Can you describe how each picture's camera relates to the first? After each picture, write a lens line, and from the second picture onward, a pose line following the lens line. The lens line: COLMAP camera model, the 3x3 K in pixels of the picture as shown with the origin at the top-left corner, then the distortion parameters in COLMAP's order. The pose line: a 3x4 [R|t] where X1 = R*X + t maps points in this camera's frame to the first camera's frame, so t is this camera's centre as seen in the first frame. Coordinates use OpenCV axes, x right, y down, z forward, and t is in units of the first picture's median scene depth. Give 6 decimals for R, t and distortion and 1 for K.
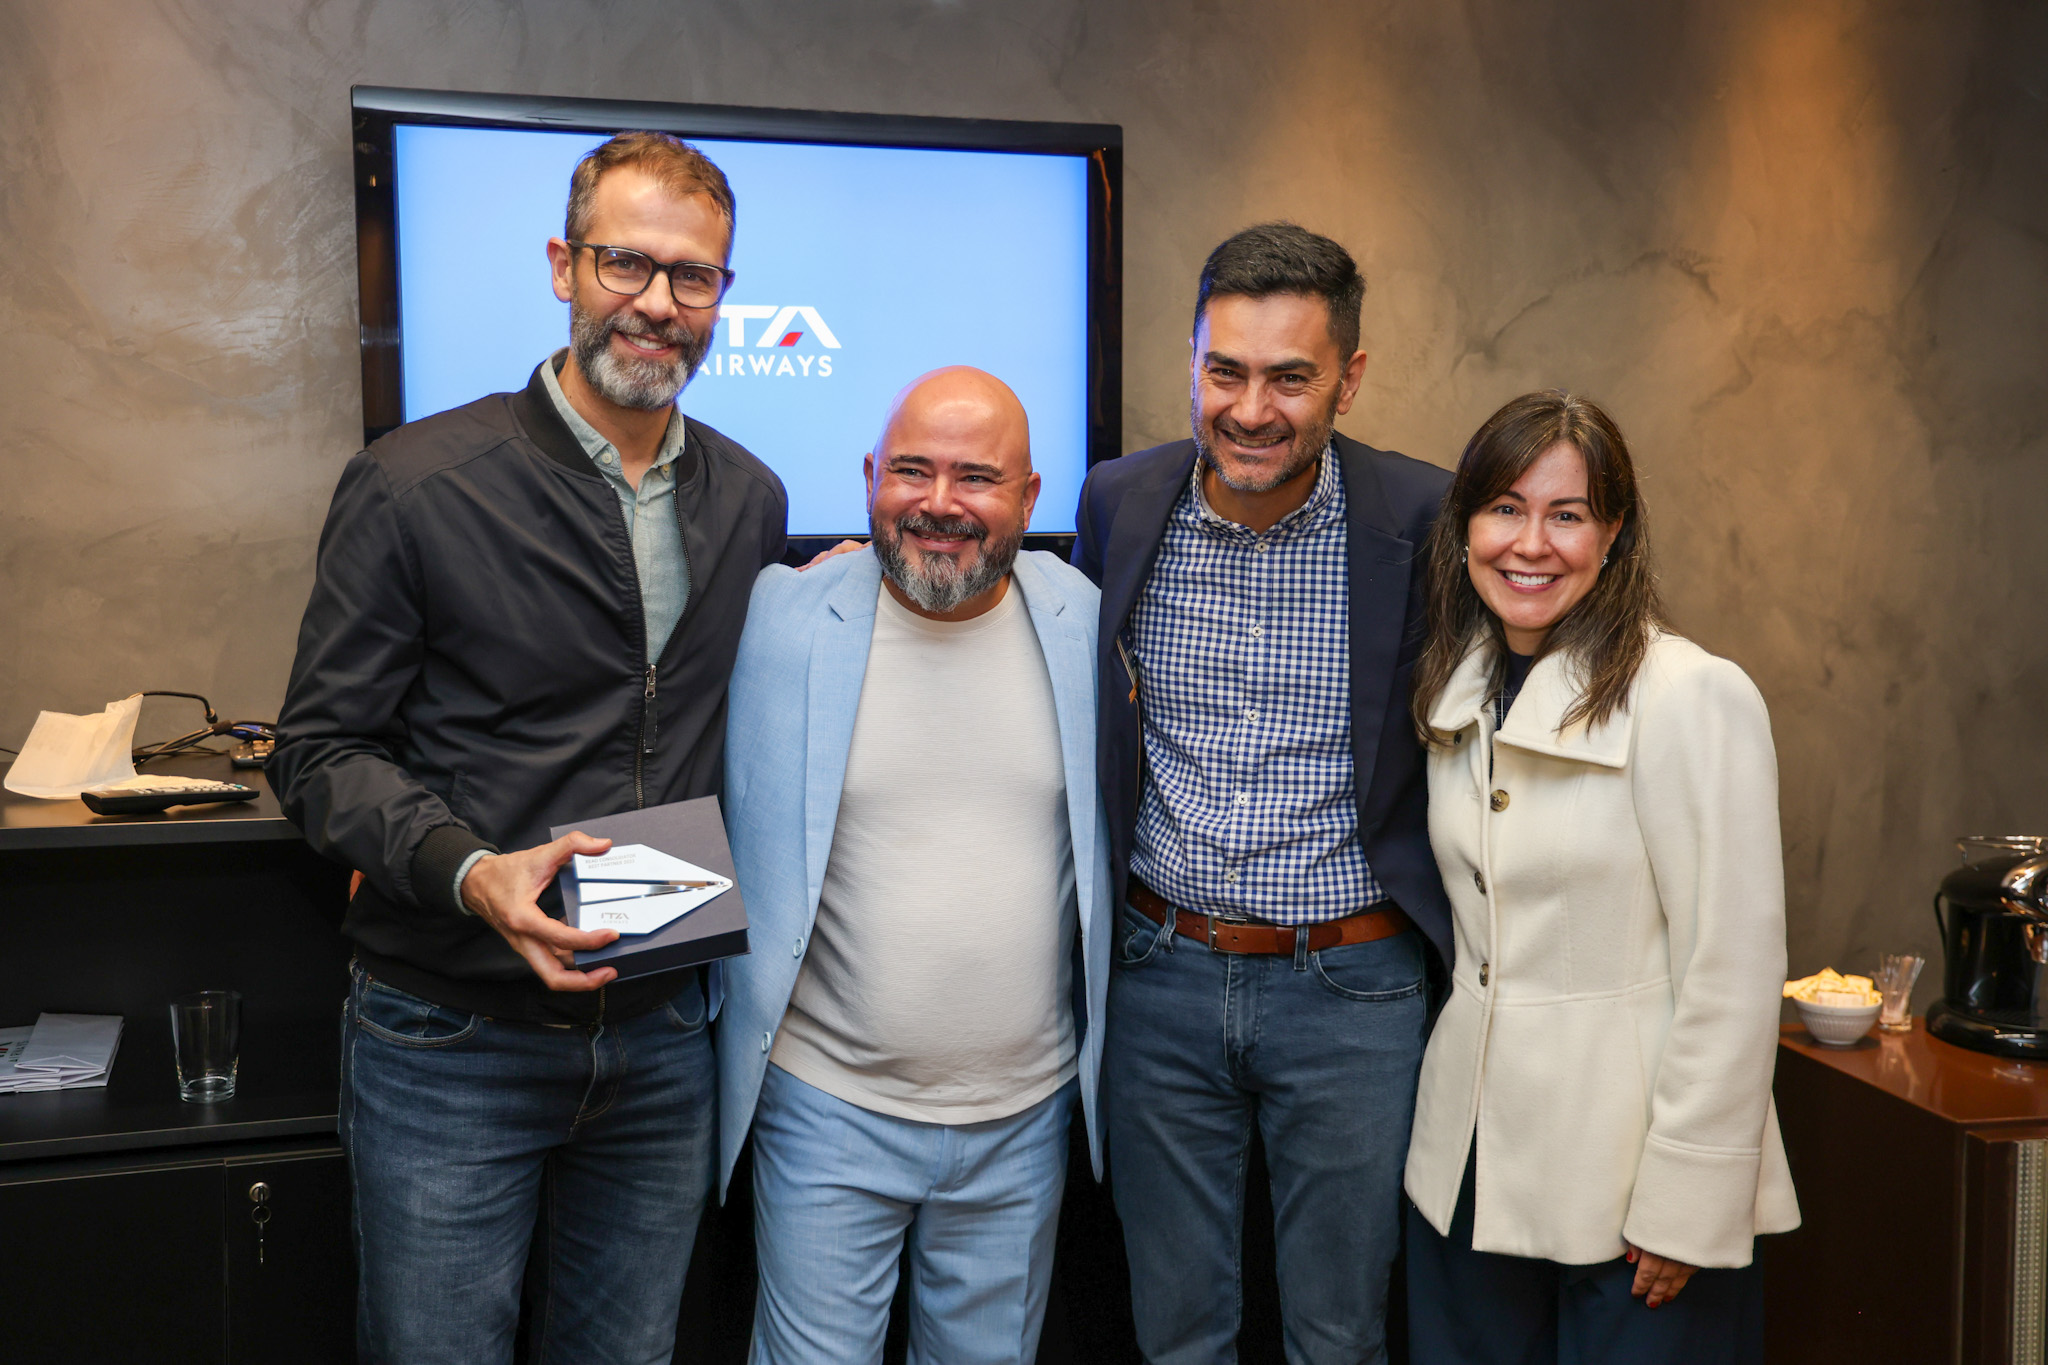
lens RADIAL K [[2292.1, 0, 991.2], [0, 2292.1, 700.0], [0, 0, 1]] dist [0.102015, 0.000000]
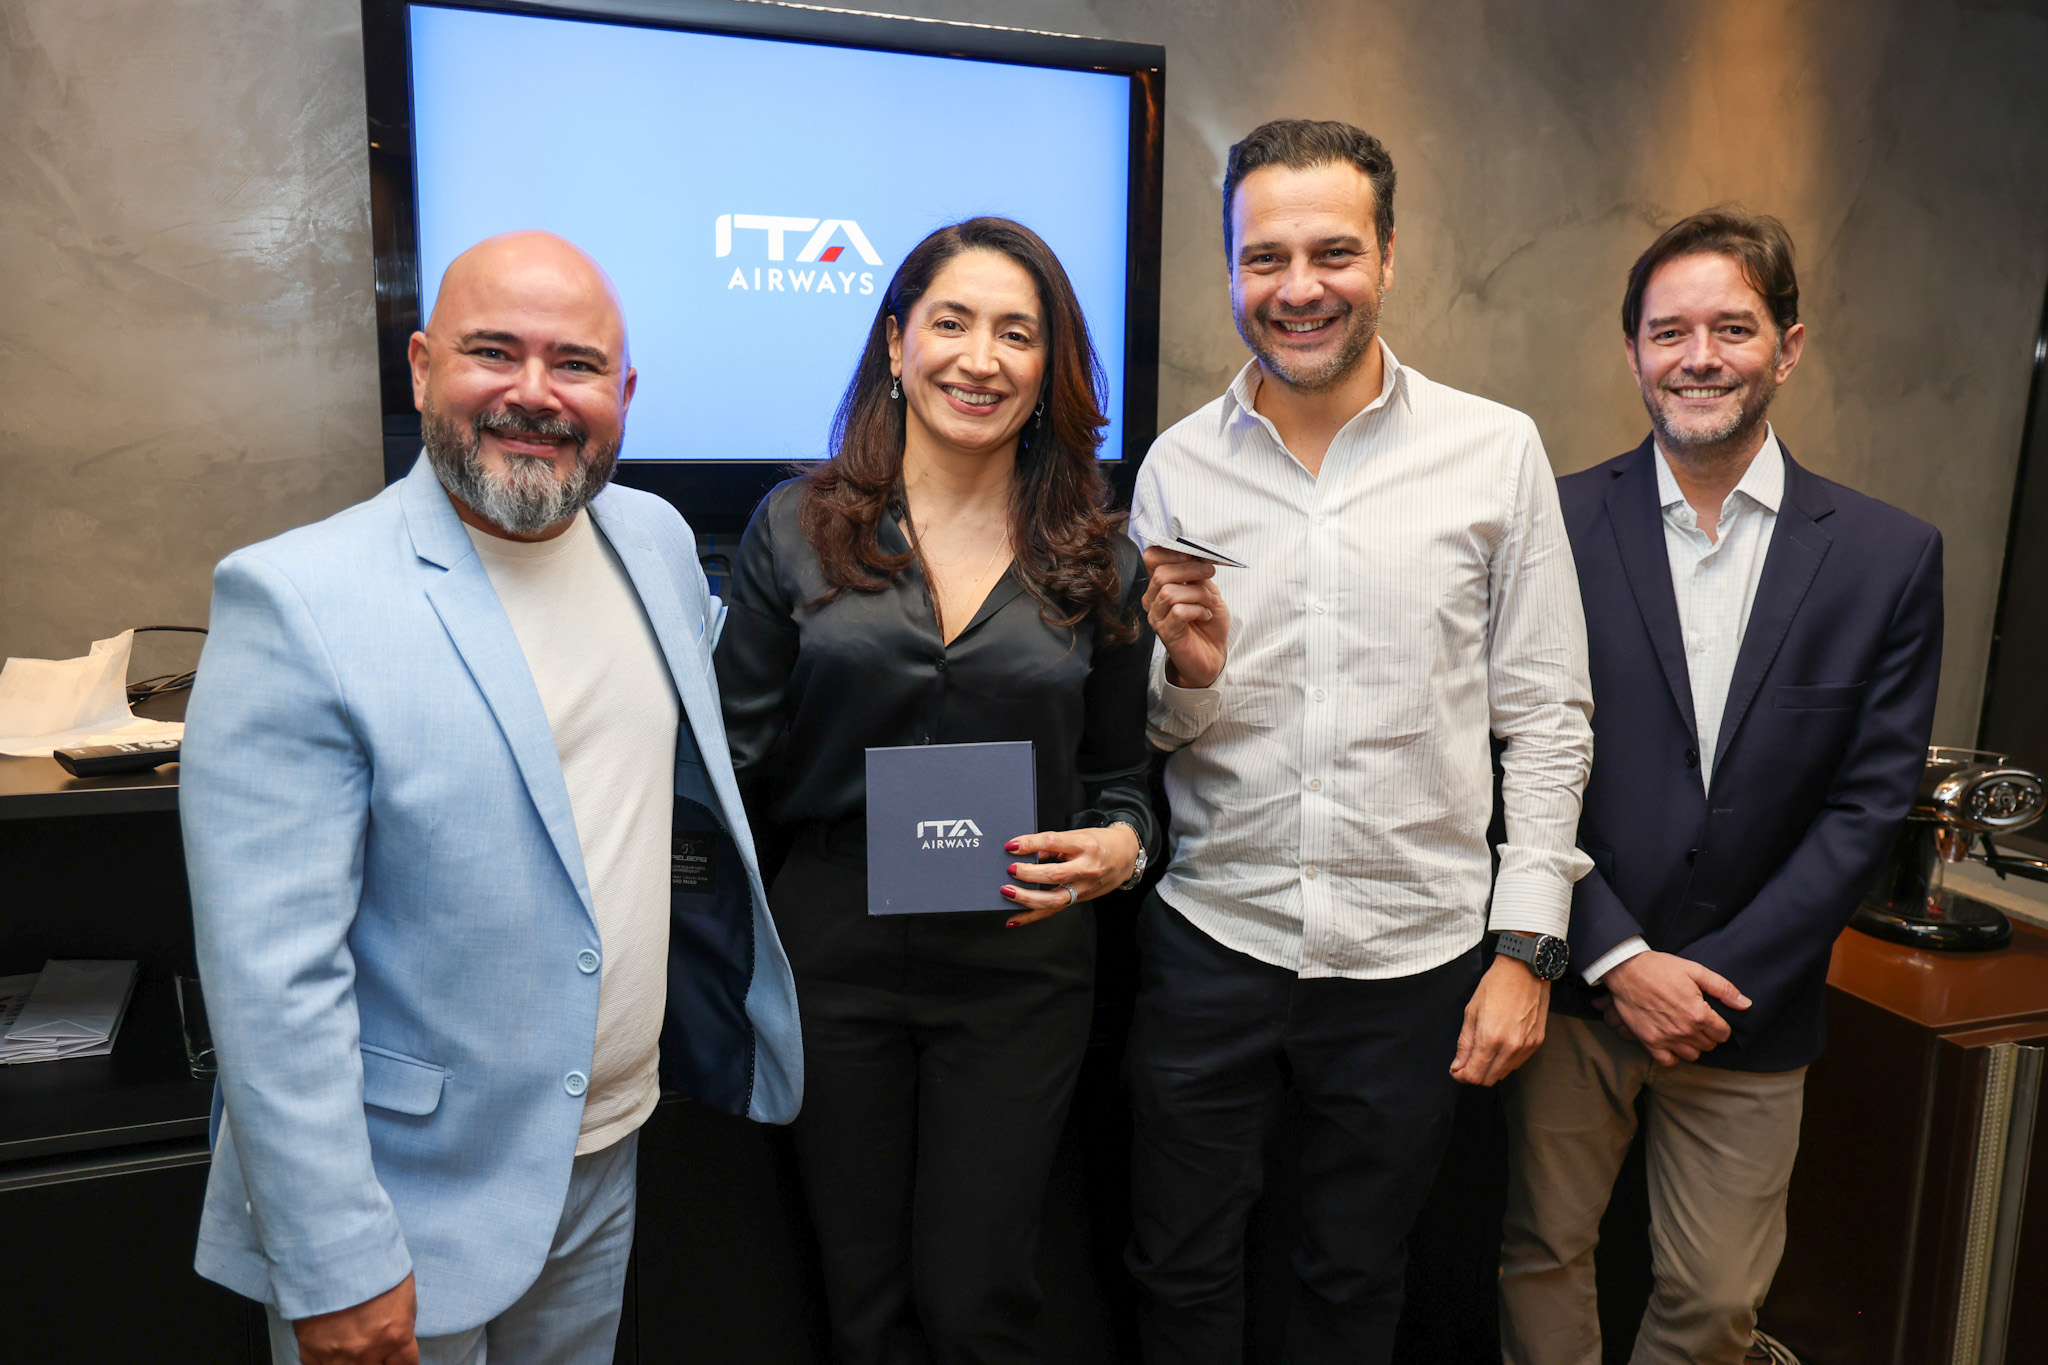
lens RADIAL K [[1715.3, 0, 1038.4], [0, 1715.3, 702.3], [0, 0, 1]] dist [-0.017005, 0.048576]
pose [[0.995383, -0.000899, 0.095977, -0.062508], [-0.005741, 0.997608, 0.068883, -0.017734], [-0.095810, -0.069116, 0.992997, 0.238230]]
